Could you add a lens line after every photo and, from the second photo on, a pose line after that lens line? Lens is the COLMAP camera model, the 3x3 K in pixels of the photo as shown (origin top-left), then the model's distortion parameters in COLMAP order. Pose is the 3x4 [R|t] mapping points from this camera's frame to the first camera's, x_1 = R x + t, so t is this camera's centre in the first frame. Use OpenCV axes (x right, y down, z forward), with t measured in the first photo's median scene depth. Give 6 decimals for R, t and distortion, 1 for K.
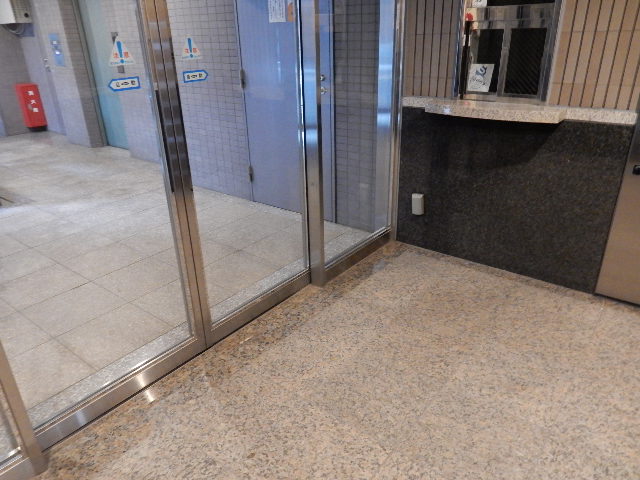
lens RADIAL K [[475.5, 0, 320.0], [0, 475.5, 240.0], [0, 0, 1]] dist [0.018405, -0.028104]
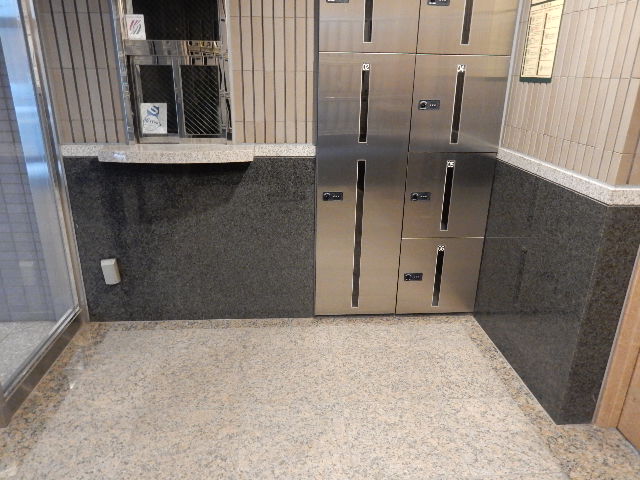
lens RADIAL K [[475.5, 0, 320.0], [0, 475.5, 240.0], [0, 0, 1]] dist [0.018405, -0.028104]
pose [[0.738421, -0.198231, 0.644546, -0.051103], [0.246822, 0.968941, 0.015228, -0.058797], [-0.627546, 0.147843, 0.764414, 0.163248]]
